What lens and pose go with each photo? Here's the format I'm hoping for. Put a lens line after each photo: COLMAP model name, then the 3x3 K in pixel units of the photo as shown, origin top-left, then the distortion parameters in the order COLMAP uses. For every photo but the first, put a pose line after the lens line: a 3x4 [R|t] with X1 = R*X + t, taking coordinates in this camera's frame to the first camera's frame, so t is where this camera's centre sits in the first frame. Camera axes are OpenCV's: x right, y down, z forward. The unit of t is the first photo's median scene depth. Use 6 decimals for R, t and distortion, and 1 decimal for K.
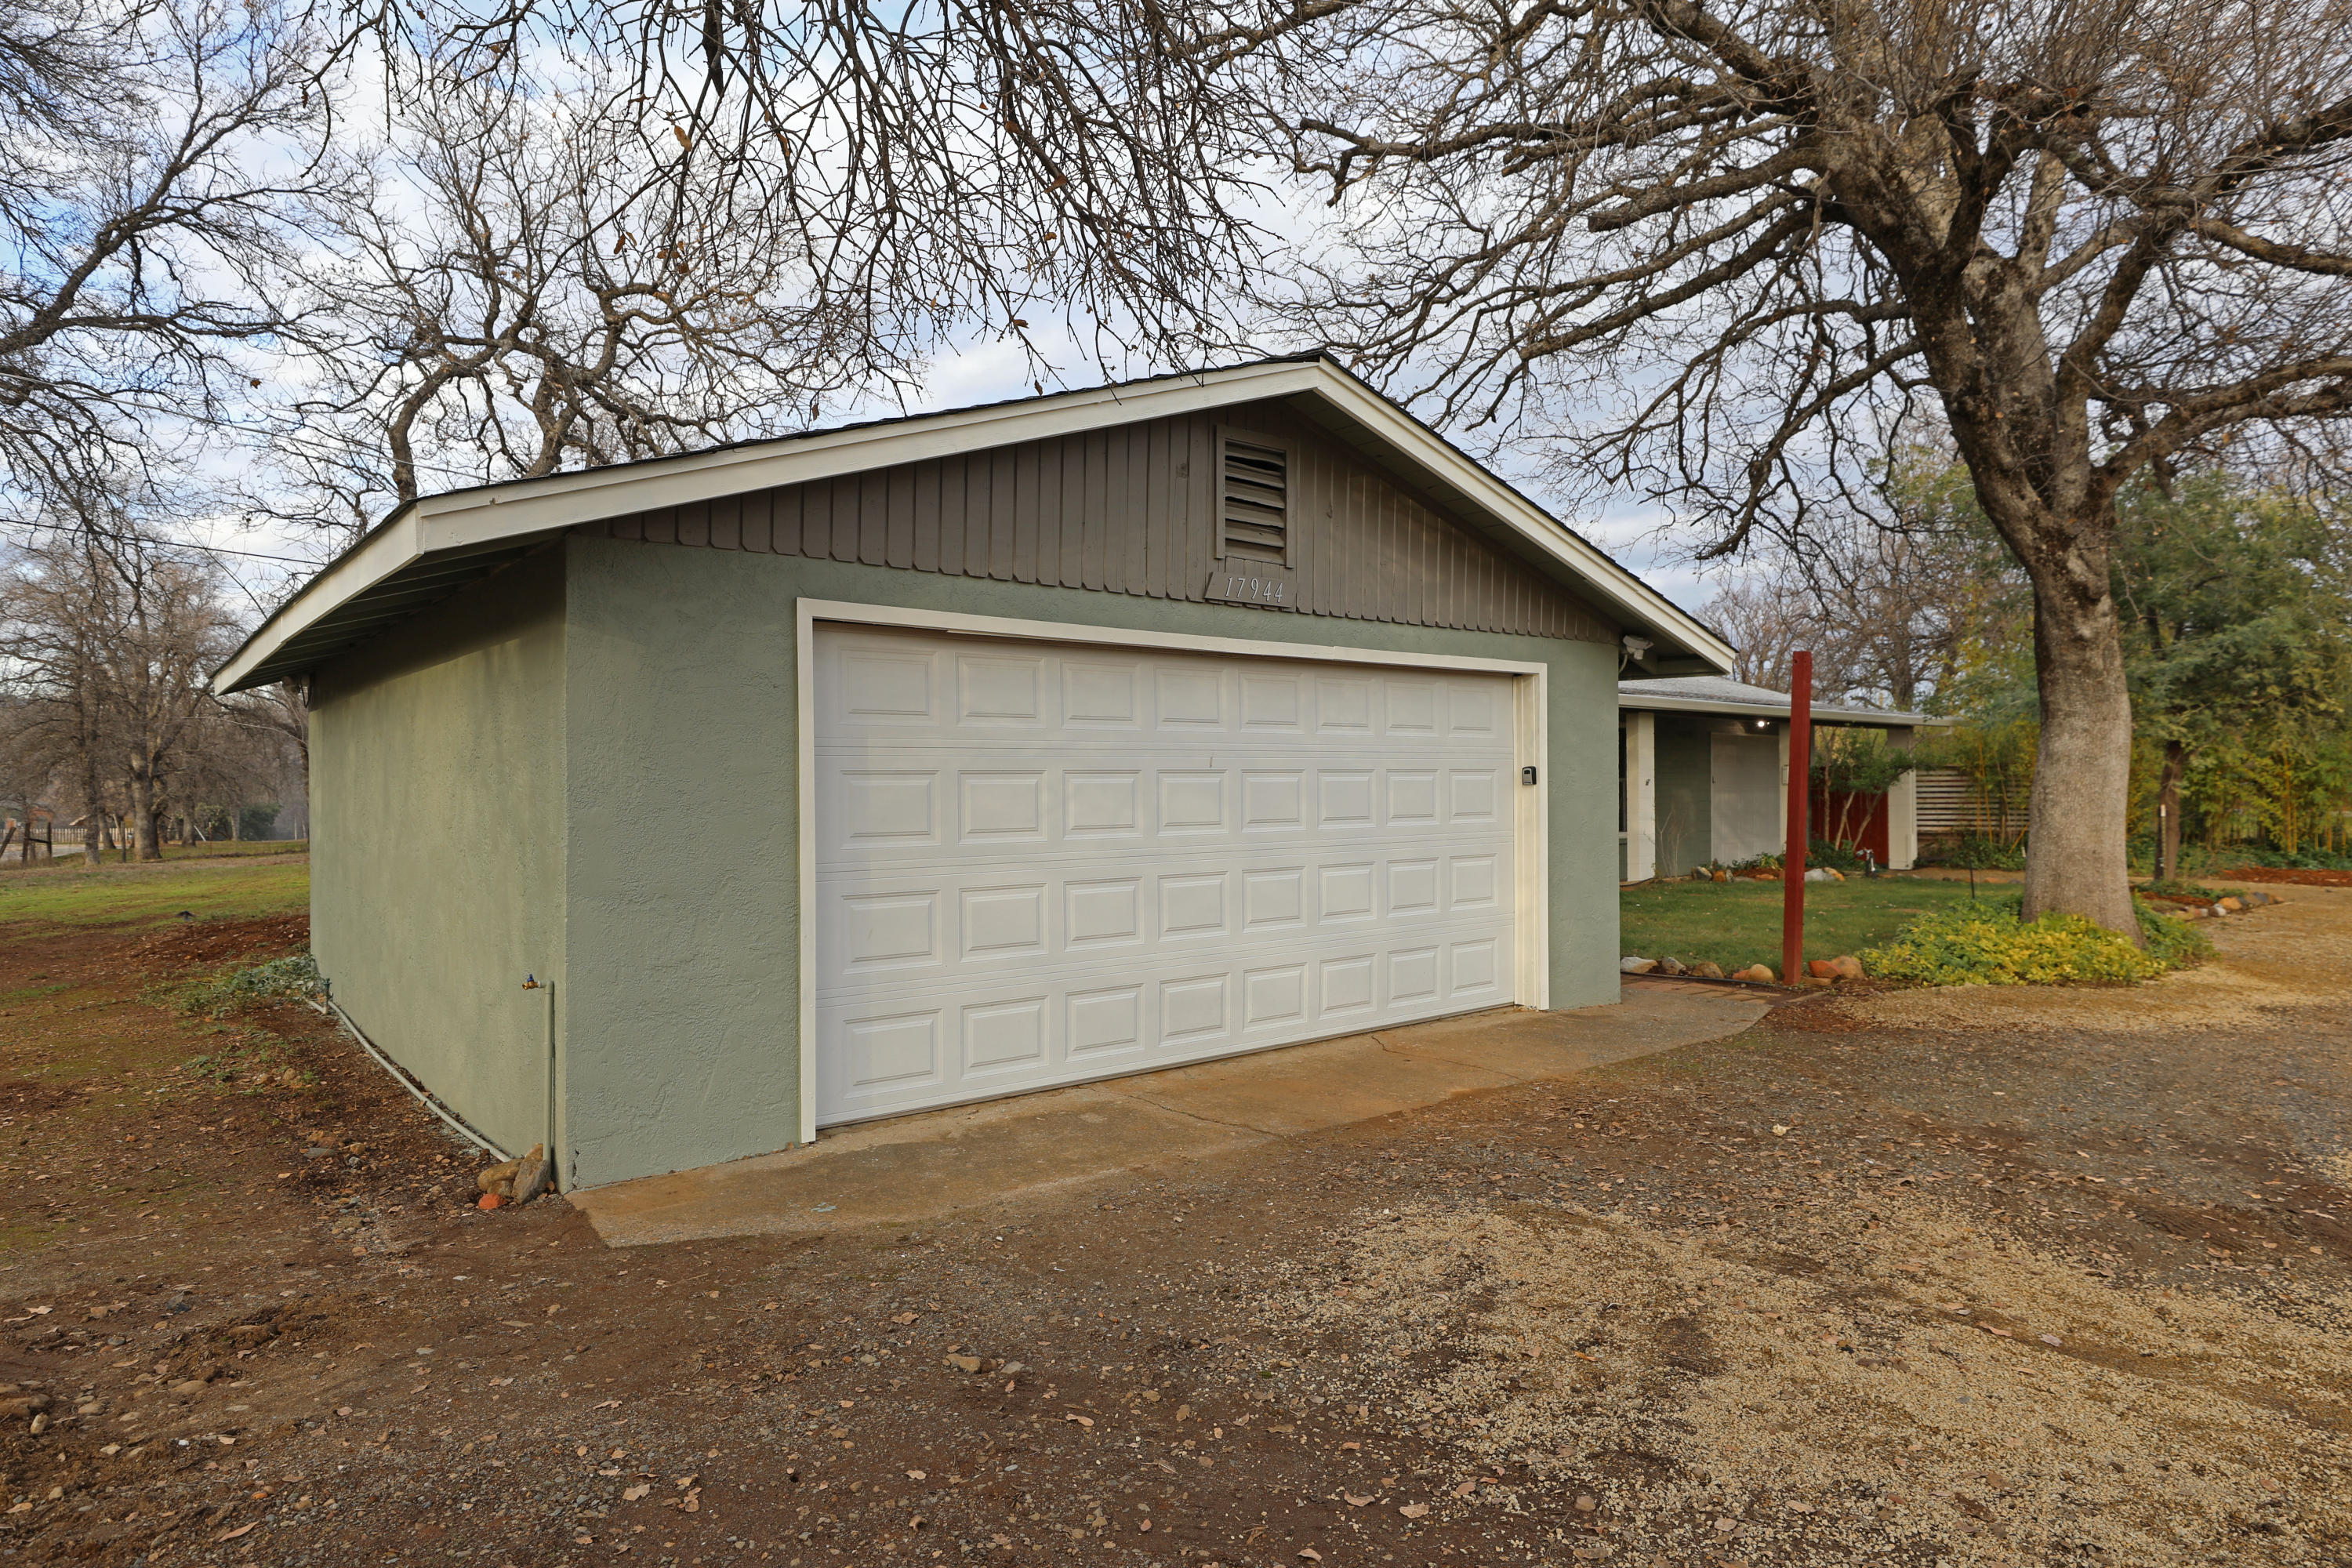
lens RADIAL K [[1376.5, 0, 1176.0], [0, 1376.5, 784.0], [0, 0, 1]] dist [-0.000126, -0.000501]
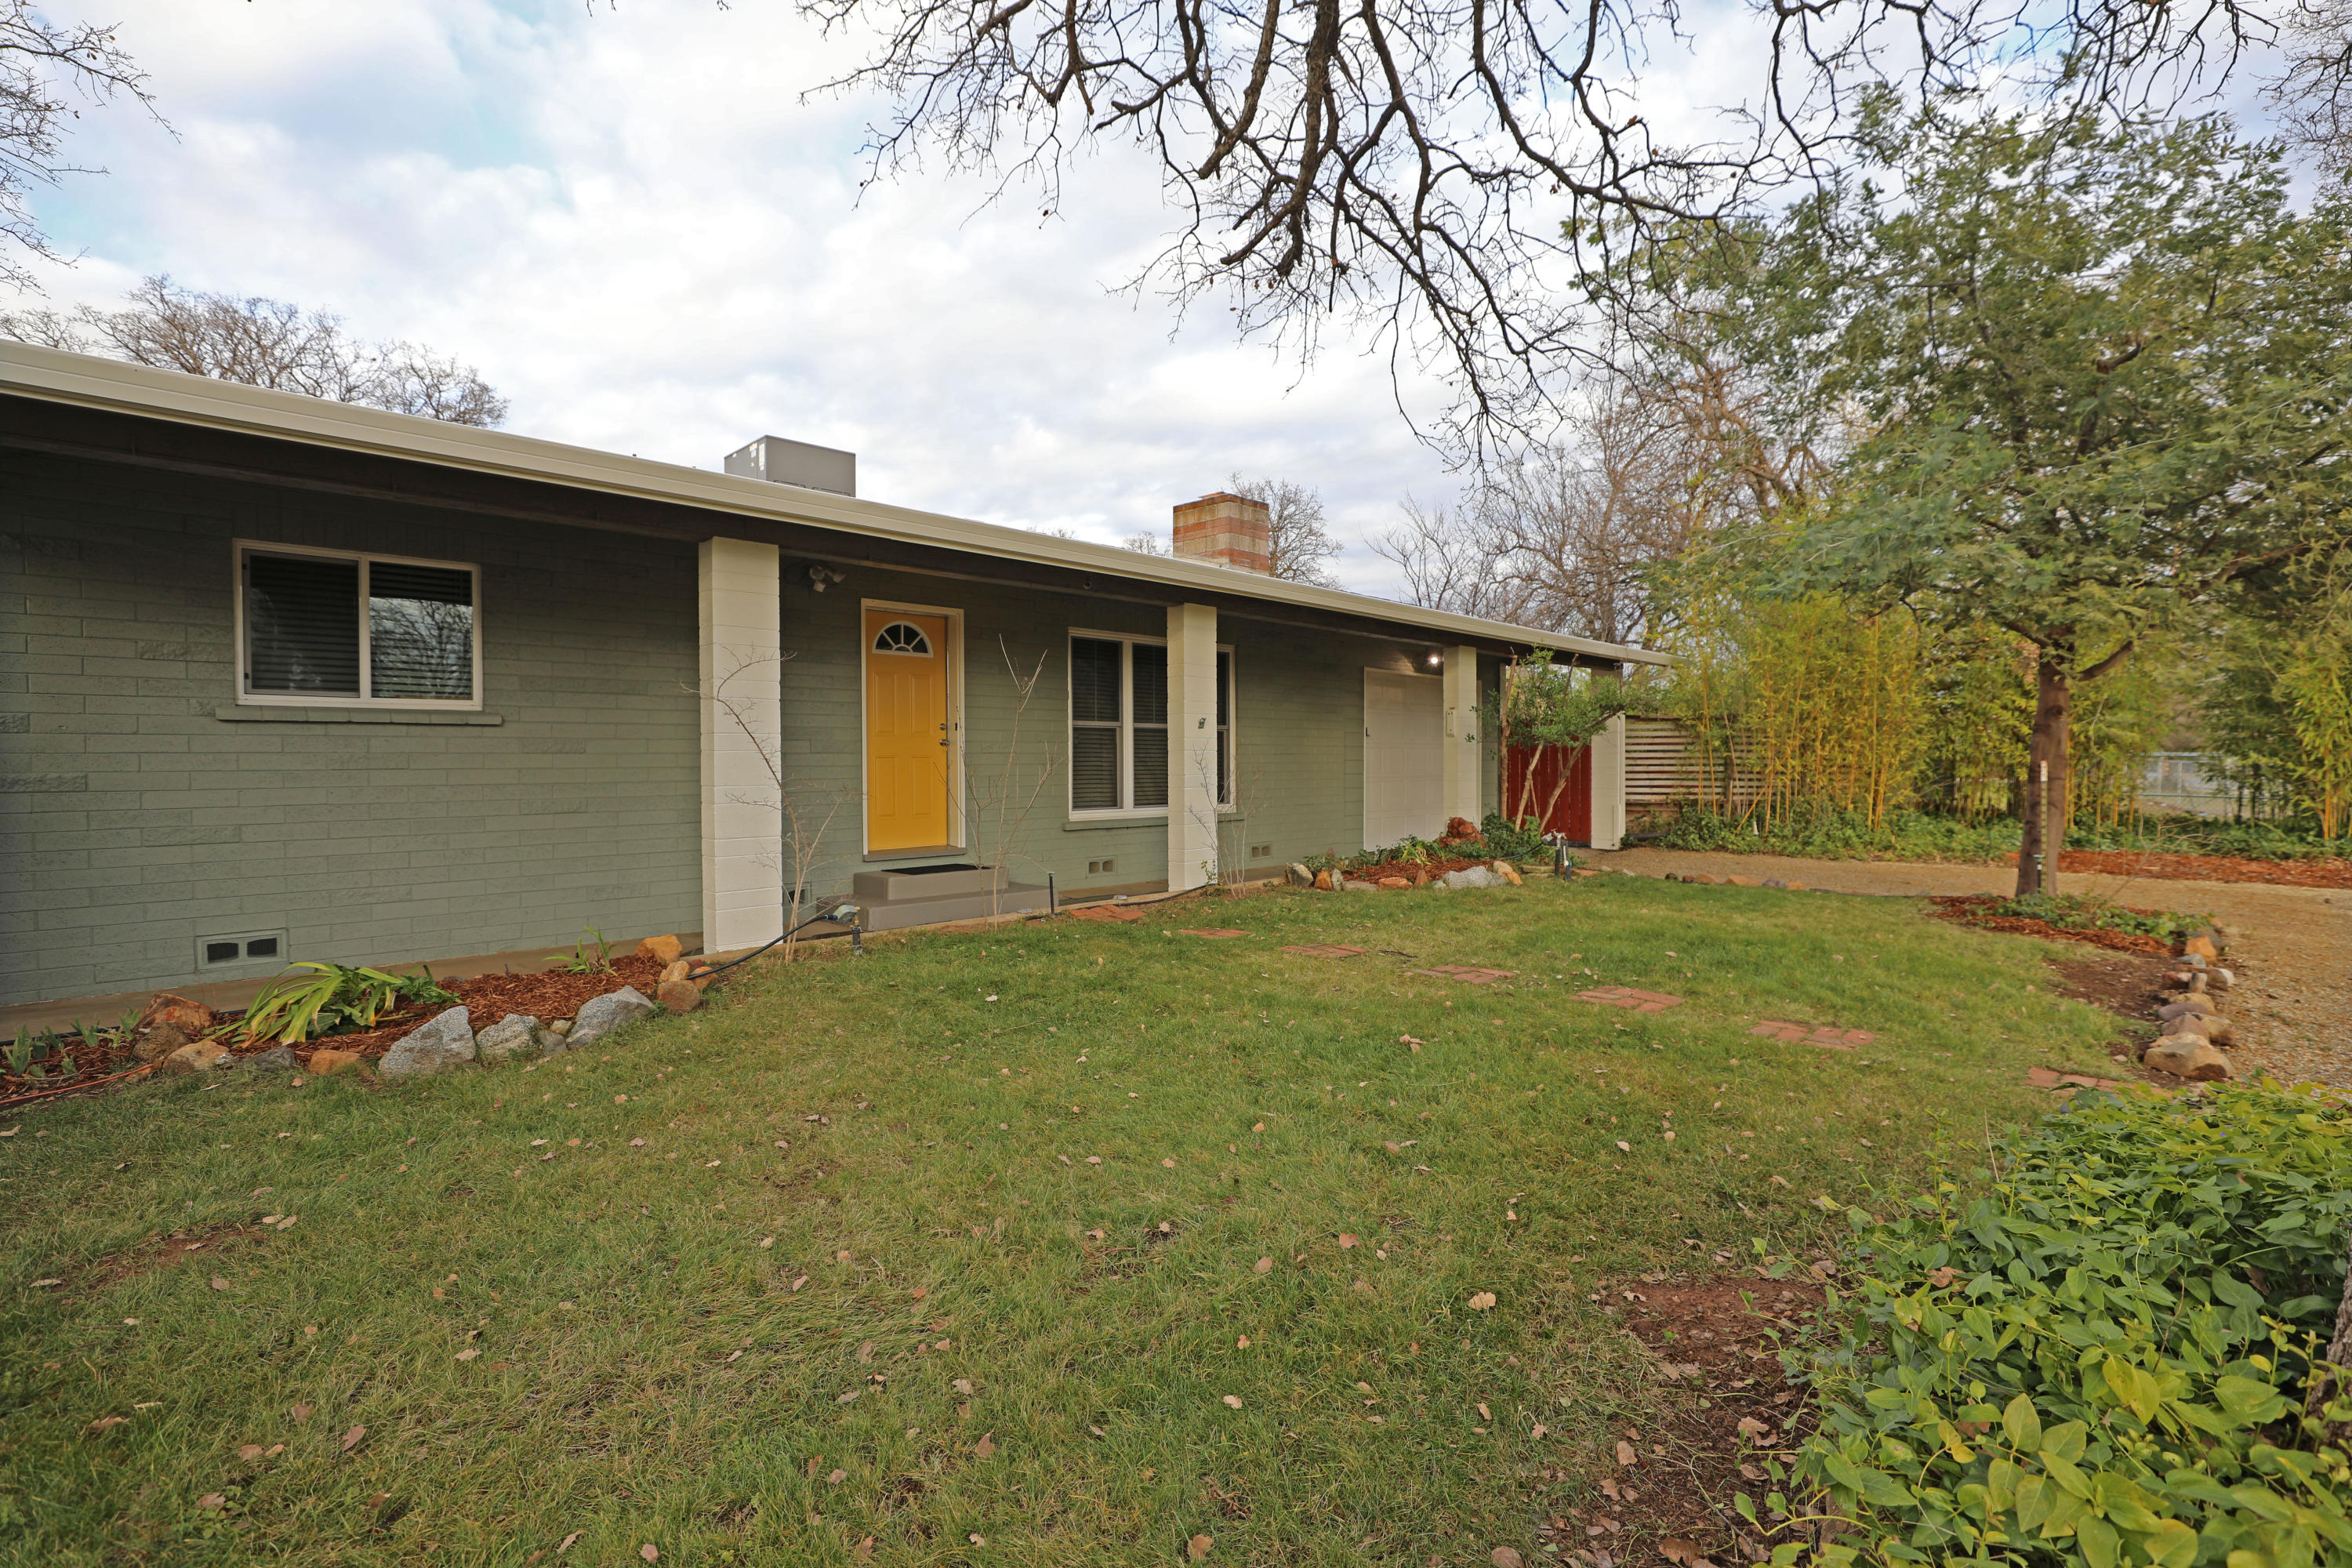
lens RADIAL K [[1114.9, 0, 1131.7], [0, 1114.9, 770.3], [0, 0, 1]] dist [-0.040883, 0.012655]
pose [[0.996383, 0.002709, 0.084928, 0.300136], [-0.004028, 0.999874, 0.015362, 0.013240], [-0.084876, -0.015648, 0.996269, 0.579886]]
